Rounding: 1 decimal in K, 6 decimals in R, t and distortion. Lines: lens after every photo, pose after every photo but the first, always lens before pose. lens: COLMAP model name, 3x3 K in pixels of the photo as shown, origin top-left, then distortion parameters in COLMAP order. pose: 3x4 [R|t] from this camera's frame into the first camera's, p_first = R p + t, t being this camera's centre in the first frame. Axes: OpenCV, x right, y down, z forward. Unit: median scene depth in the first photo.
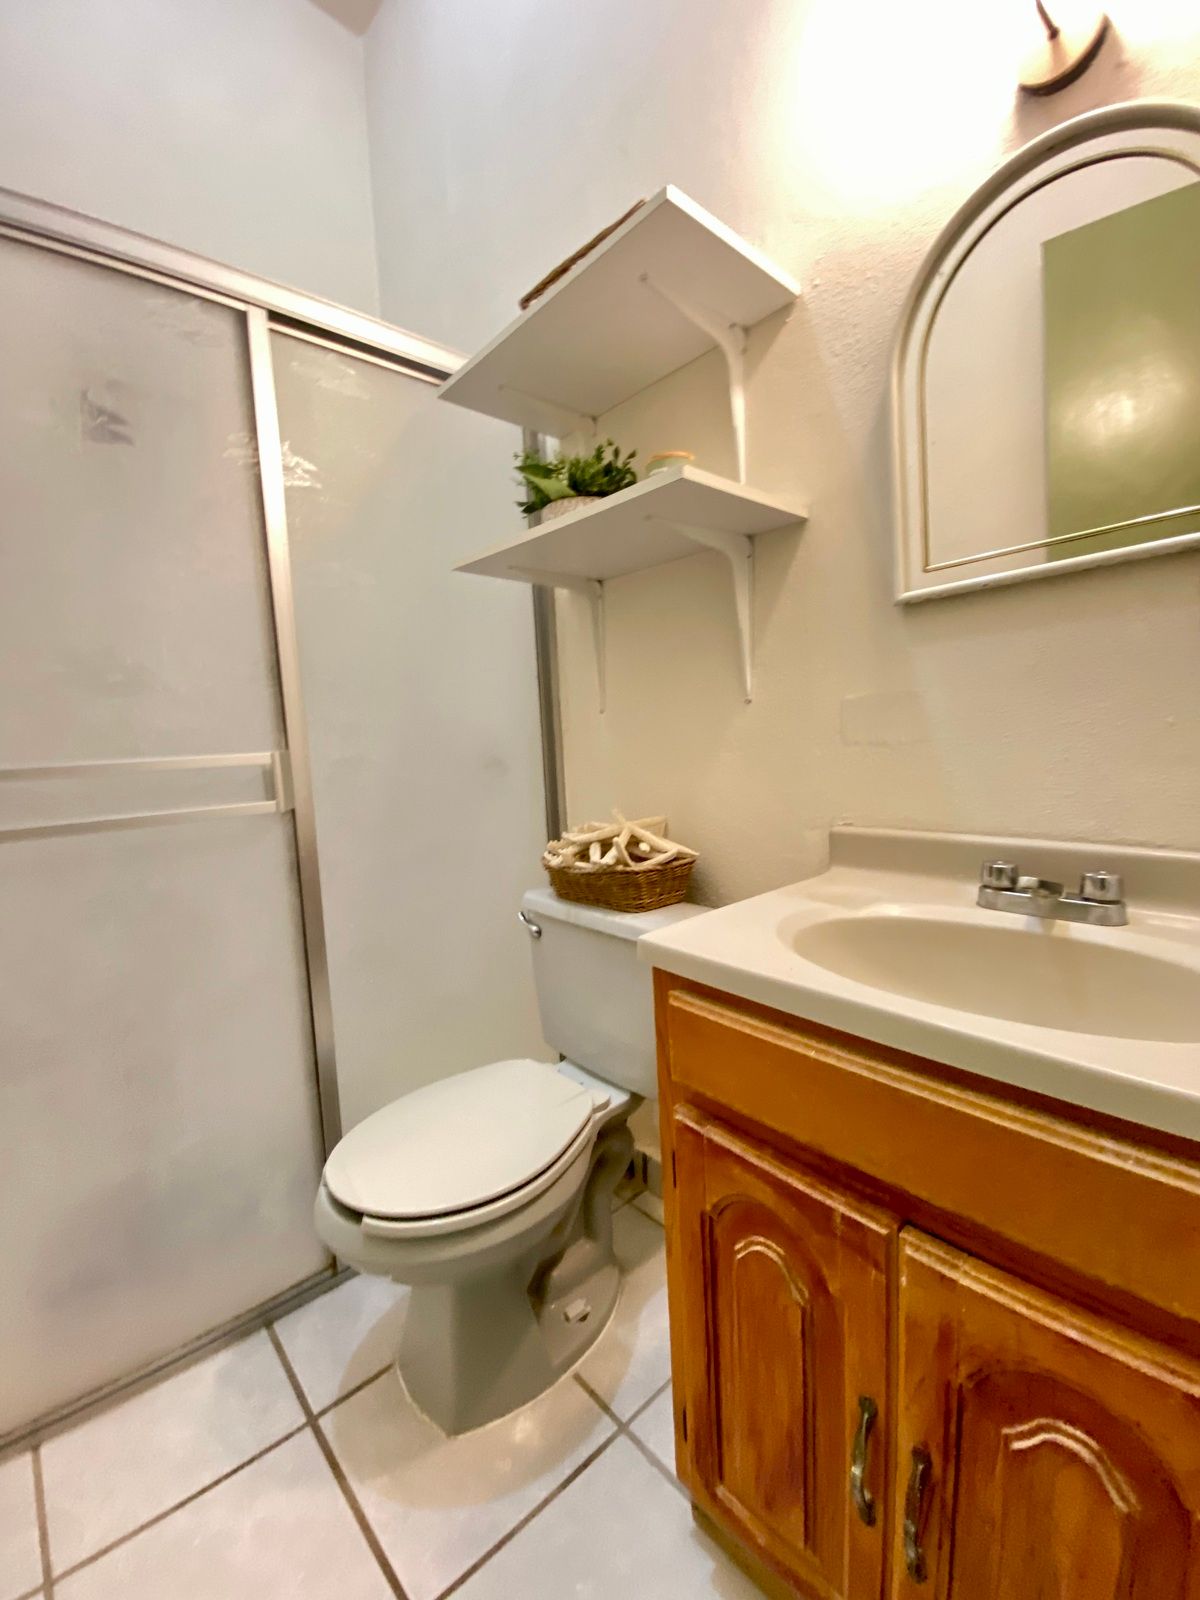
lens RADIAL K [[648.5, 0, 600.0], [0, 648.5, 800.0], [0, 0, 1]] dist [0.014867, -0.017081]
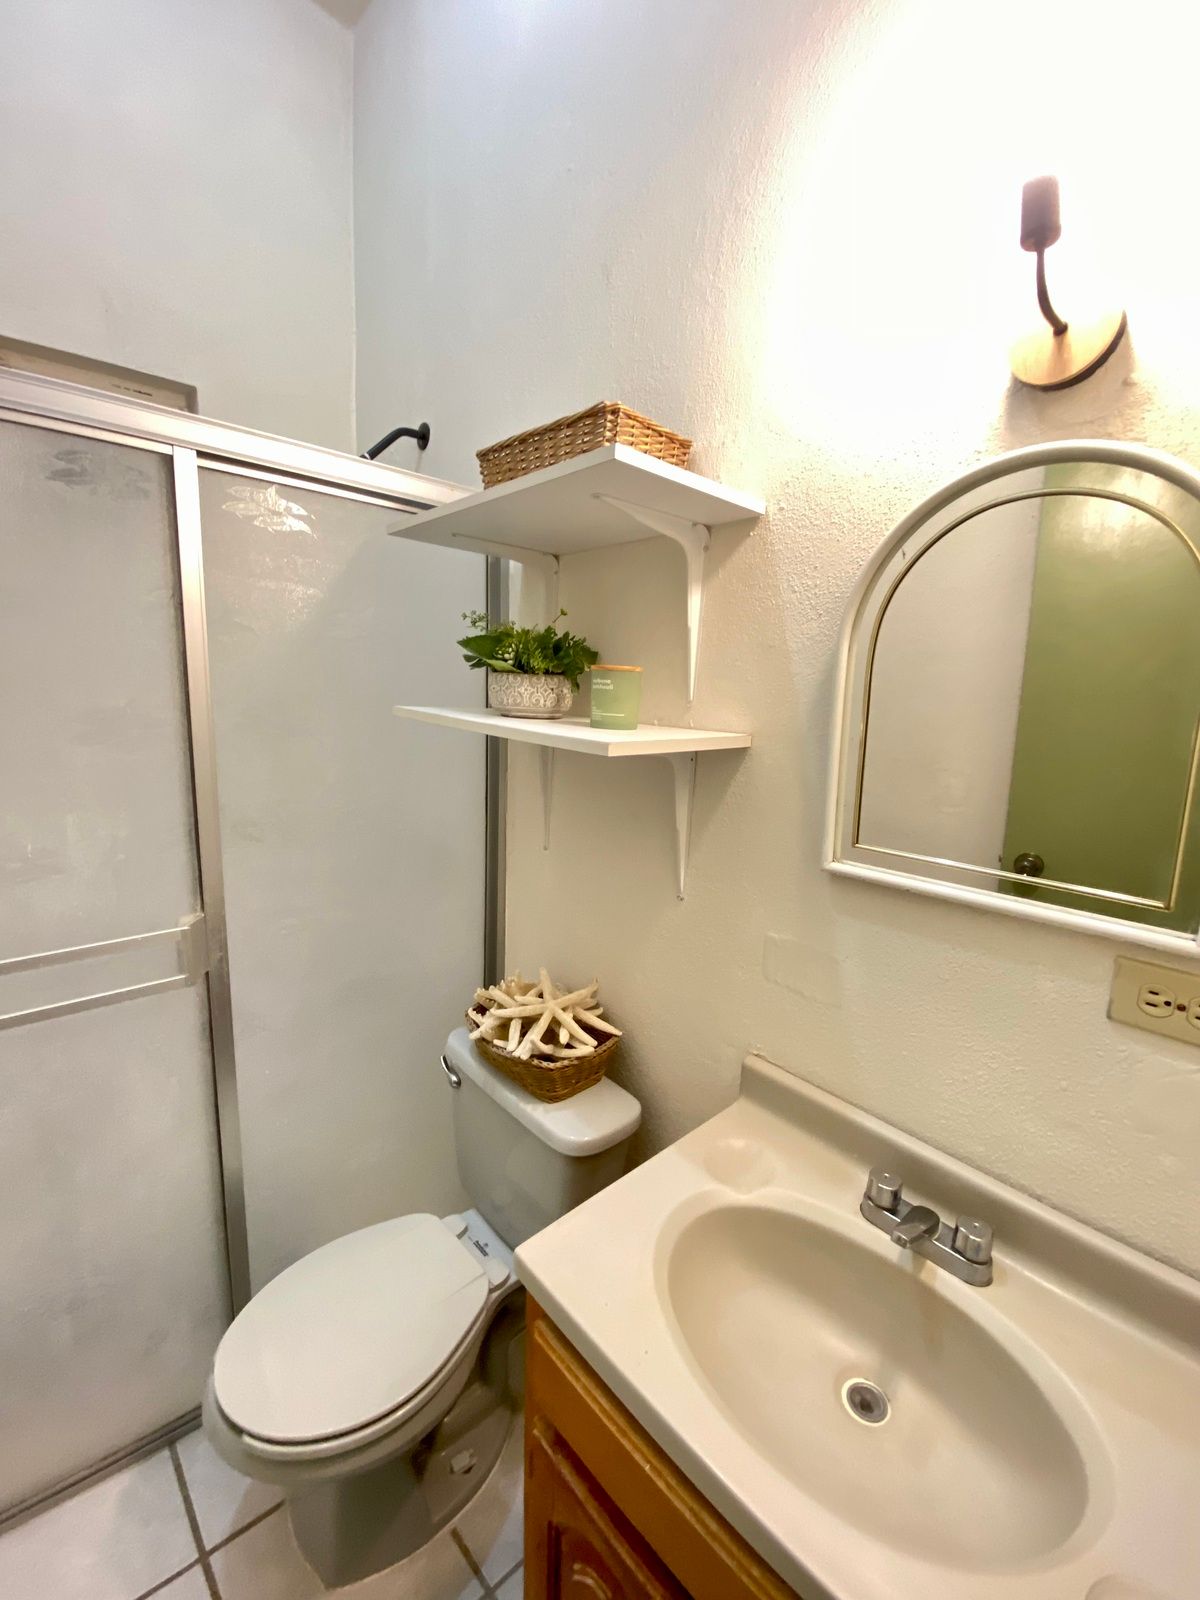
lens RADIAL K [[648.5, 0, 600.0], [0, 648.5, 800.0], [0, 0, 1]] dist [0.014867, -0.017081]
pose [[0.996422, 0.081419, 0.022686, 0.078080], [-0.082871, 0.993896, 0.072826, -0.388014], [-0.016618, -0.074445, 0.997087, 0.036882]]
